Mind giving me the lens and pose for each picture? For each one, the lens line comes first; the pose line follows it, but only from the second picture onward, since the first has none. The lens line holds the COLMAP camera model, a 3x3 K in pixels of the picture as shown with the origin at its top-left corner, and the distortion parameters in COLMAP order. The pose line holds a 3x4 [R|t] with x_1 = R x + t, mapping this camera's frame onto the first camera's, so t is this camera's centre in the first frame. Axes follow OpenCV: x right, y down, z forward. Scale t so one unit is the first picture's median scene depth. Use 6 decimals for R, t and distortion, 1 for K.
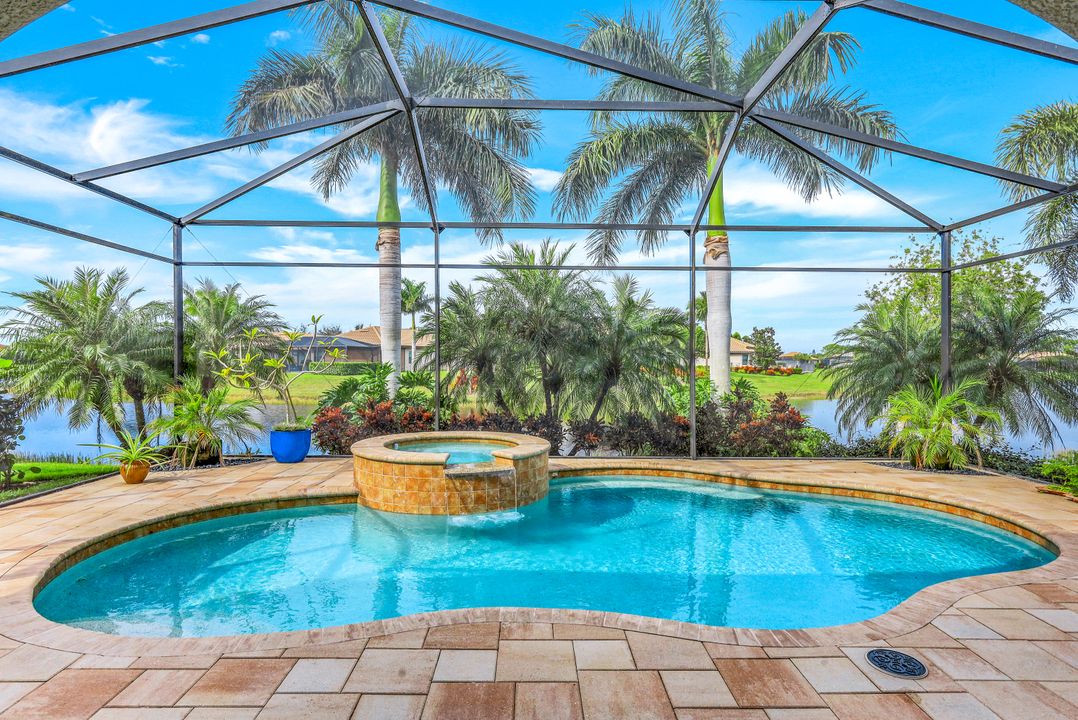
lens RADIAL K [[585.8, 0, 539.0], [0, 585.8, 360.0], [0, 0, 1]] dist [0.001132, 0.000584]
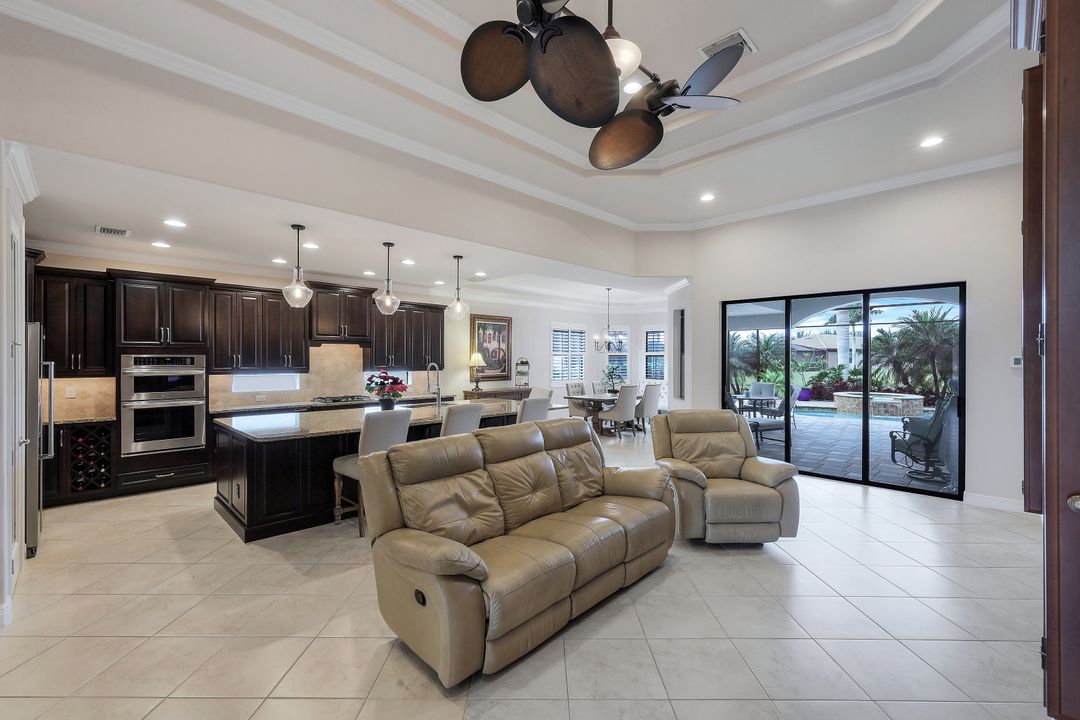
lens RADIAL K [[460.4, 0, 537.5], [0, 460.4, 360.2], [0, 0, 1]] dist [0.000854, 0.000083]
pose [[0.689382, -0.002711, -0.724393, 0.247822], [0.003389, 0.999994, -0.000517, -0.015476], [0.724390, -0.002099, 0.689387, -1.253899]]
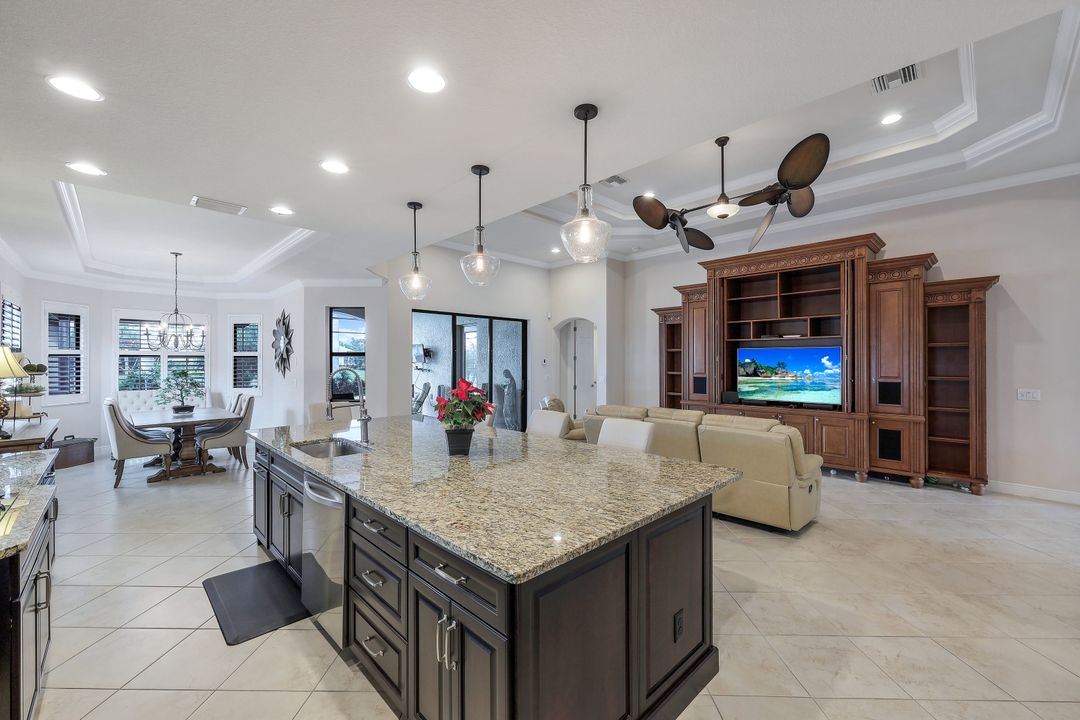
lens RADIAL K [[439.5, 0, 538.1], [0, 439.5, 358.7], [0, 0, 1]] dist [0.000163, 0.000105]
pose [[0.730870, -0.002402, 0.682513, -0.440074], [0.004129, 0.999991, -0.000902, -0.017345], [-0.682504, 0.003478, 0.730873, -1.264082]]
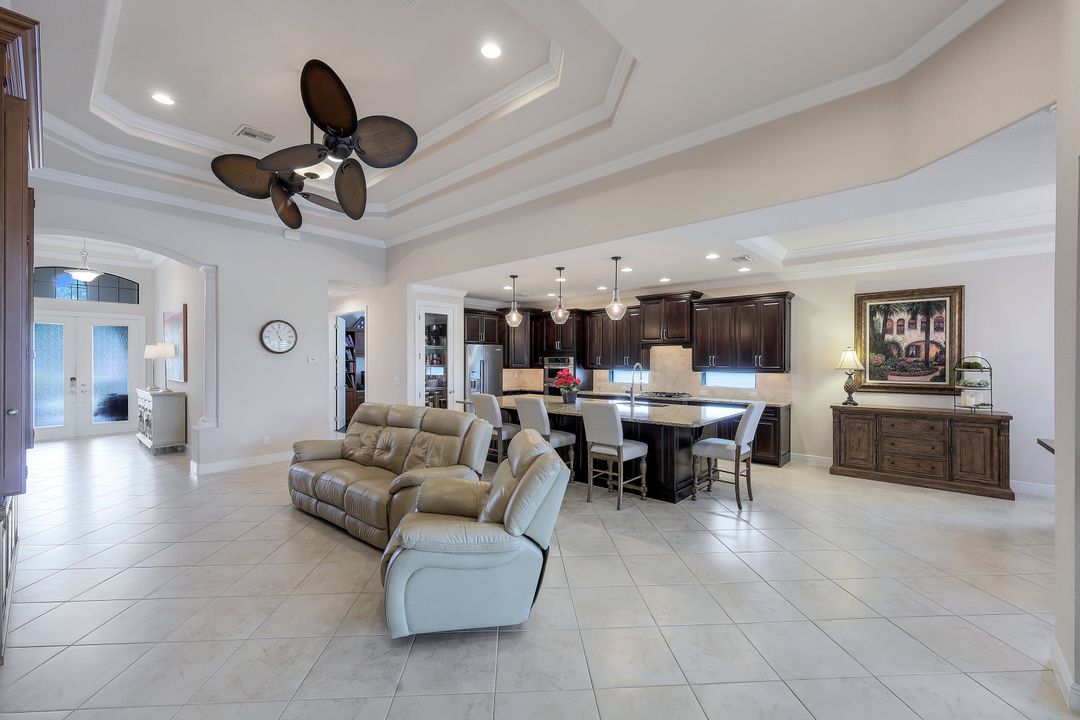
lens RADIAL K [[438.3, 0, 540.0], [0, 438.3, 360.4], [0, 0, 1]] dist [0.000048, -0.000090]
pose [[-0.676056, -0.003560, -0.736842, 0.233854], [-0.002508, 0.999994, -0.002530, -0.013935], [0.736846, 0.000138, -0.676061, -0.597938]]
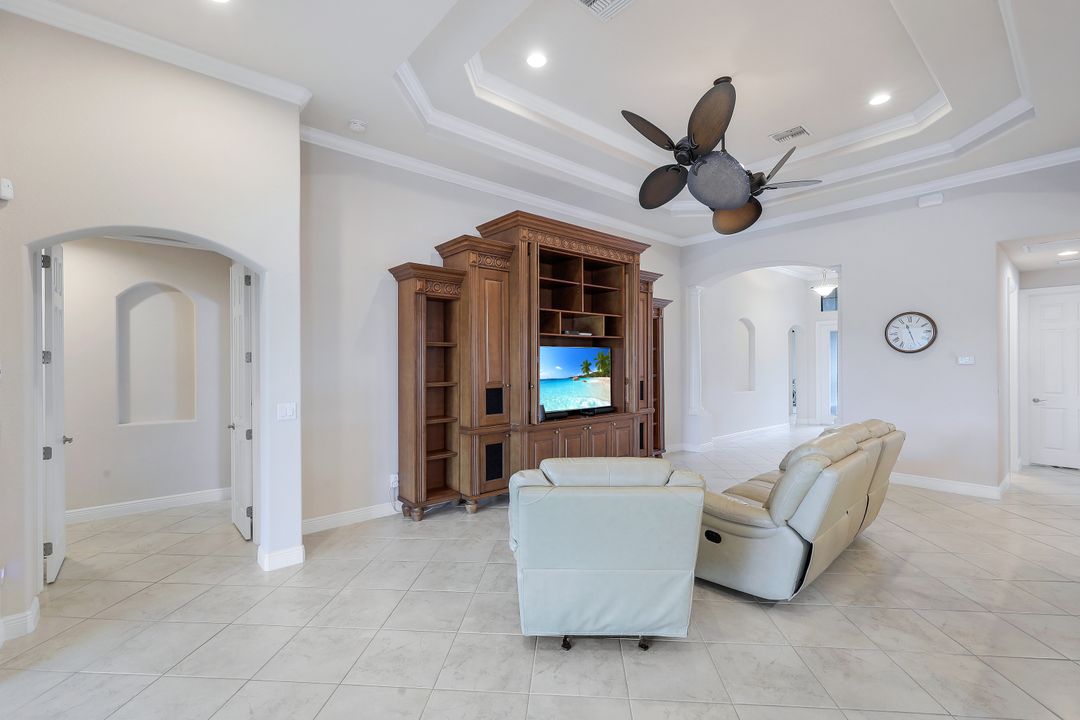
lens RADIAL K [[460.4, 0, 537.5], [0, 460.4, 360.2], [0, 0, 1]] dist [0.000854, 0.000083]
pose [[-0.635038, -0.001243, 0.772480, -0.145907], [-0.000663, 0.999999, 0.001065, -0.015668], [-0.772480, 0.000165, -0.635039, -0.617829]]
